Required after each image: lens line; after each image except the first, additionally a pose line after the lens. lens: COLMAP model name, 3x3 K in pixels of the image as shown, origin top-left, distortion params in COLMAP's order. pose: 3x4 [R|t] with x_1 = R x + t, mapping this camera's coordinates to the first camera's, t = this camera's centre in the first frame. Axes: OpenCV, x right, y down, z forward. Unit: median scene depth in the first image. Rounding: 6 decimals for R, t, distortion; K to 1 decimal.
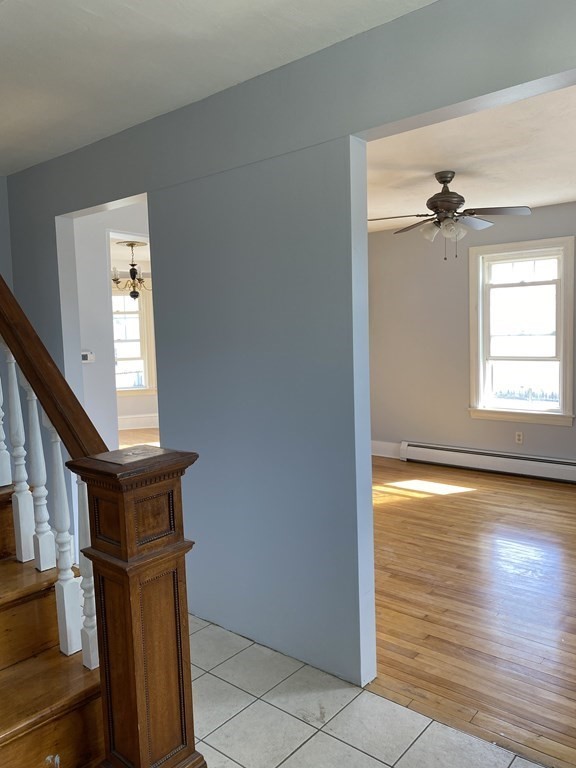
lens RADIAL K [[589.2, 0, 288.3], [0, 589.2, 384.6], [0, 0, 1]] dist [0.024903, -0.036968]
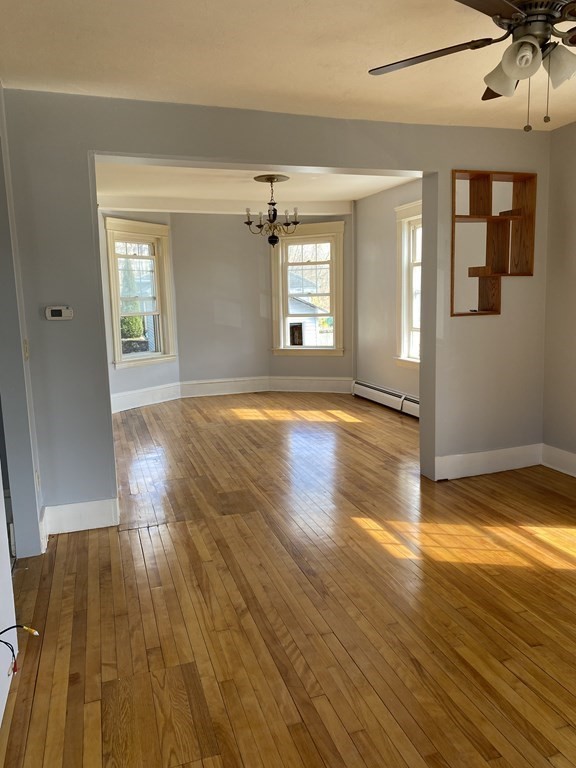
lens RADIAL K [[589.2, 0, 289.0], [0, 589.2, 383.7], [0, 0, 1]] dist [0.024903, -0.036968]
pose [[0.849631, 0.084772, -0.520520, 0.330520], [-0.045929, 0.995140, 0.087100, -0.031471], [0.525374, -0.050096, 0.849396, 0.419466]]
